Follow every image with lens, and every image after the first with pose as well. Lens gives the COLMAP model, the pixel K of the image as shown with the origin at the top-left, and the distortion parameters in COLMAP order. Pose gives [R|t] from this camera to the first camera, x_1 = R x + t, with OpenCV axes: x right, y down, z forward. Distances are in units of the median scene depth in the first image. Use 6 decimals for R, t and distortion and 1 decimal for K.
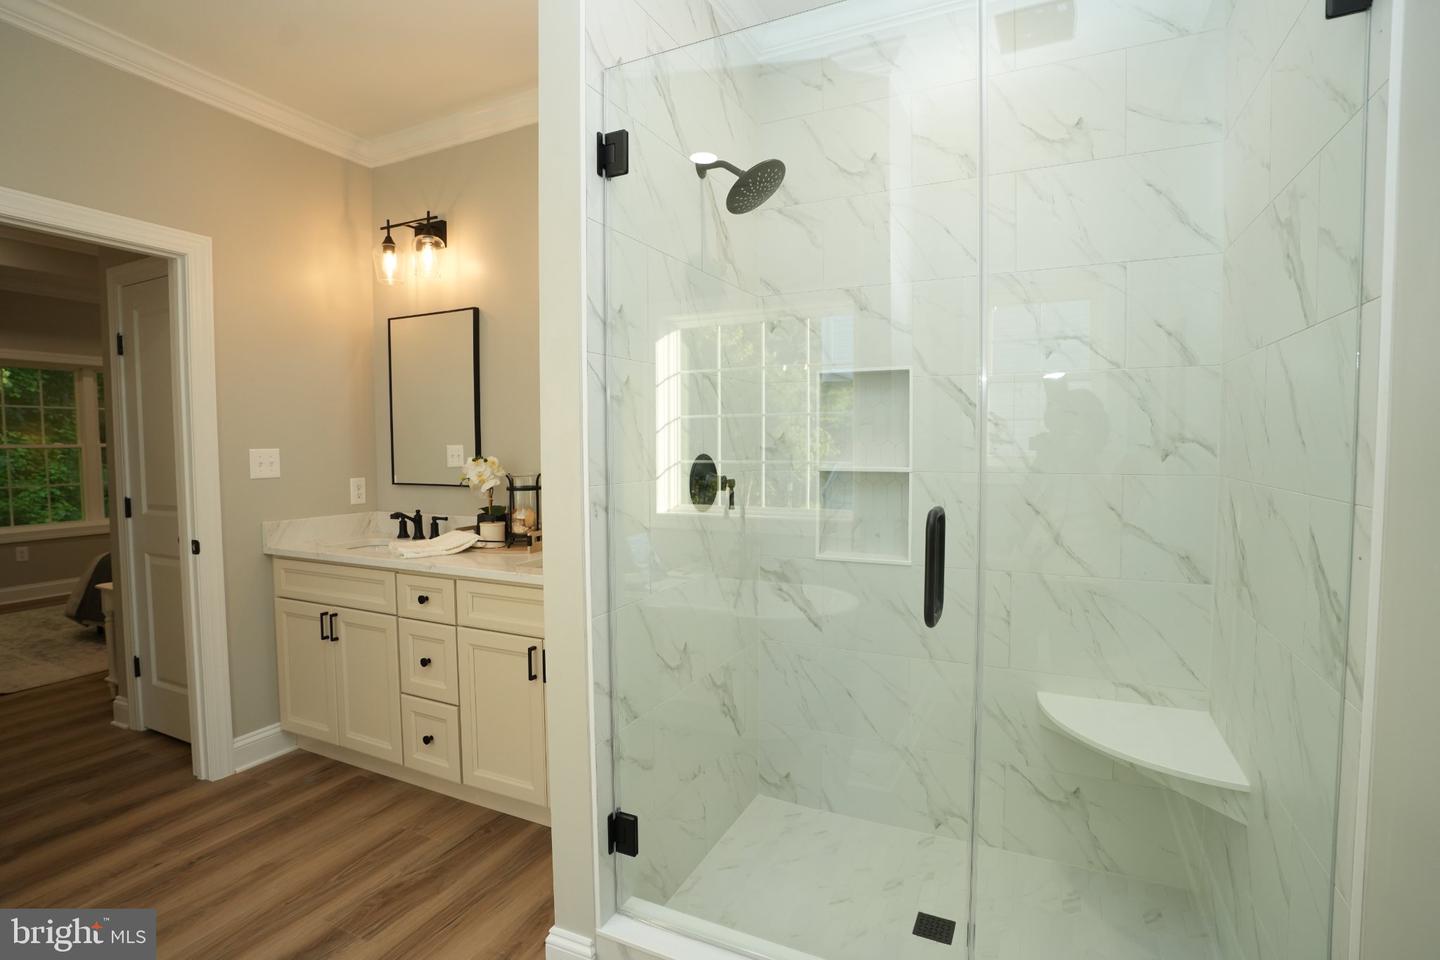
lens RADIAL K [[688.9, 0, 715.5], [0, 688.9, 476.6], [0, 0, 1]] dist [-0.059024, 0.019890]
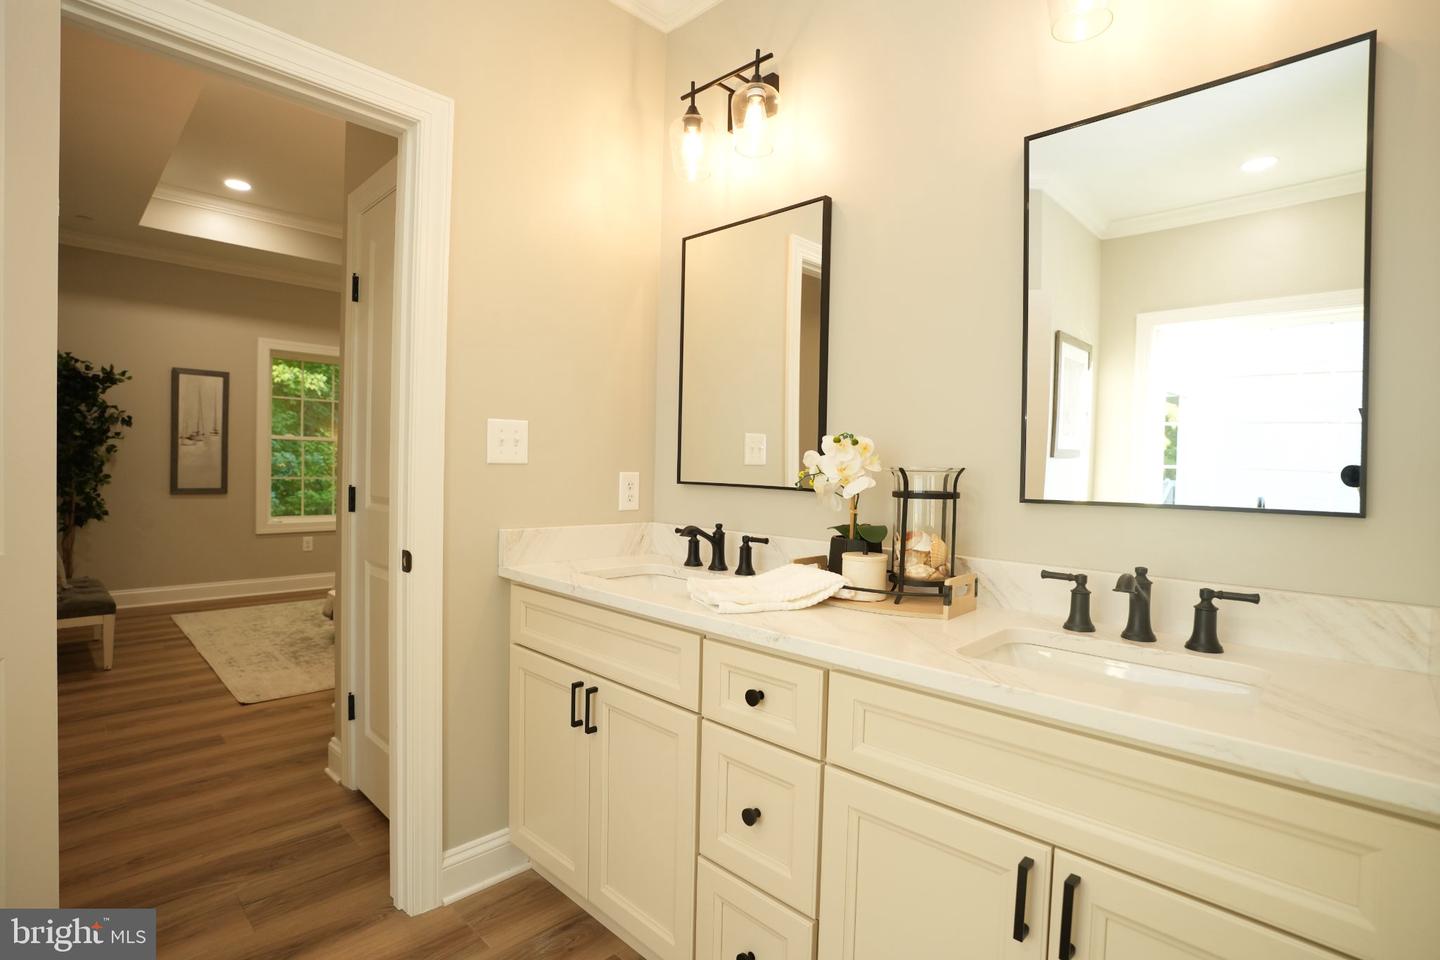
lens RADIAL K [[688.9, 0, 715.5], [0, 688.9, 476.6], [0, 0, 1]] dist [-0.059024, 0.019890]
pose [[0.947941, 0.035227, -0.316492, -0.258487], [-0.045780, 0.998614, -0.025967, 0.023687], [0.315138, 0.039105, 0.948240, 0.423097]]
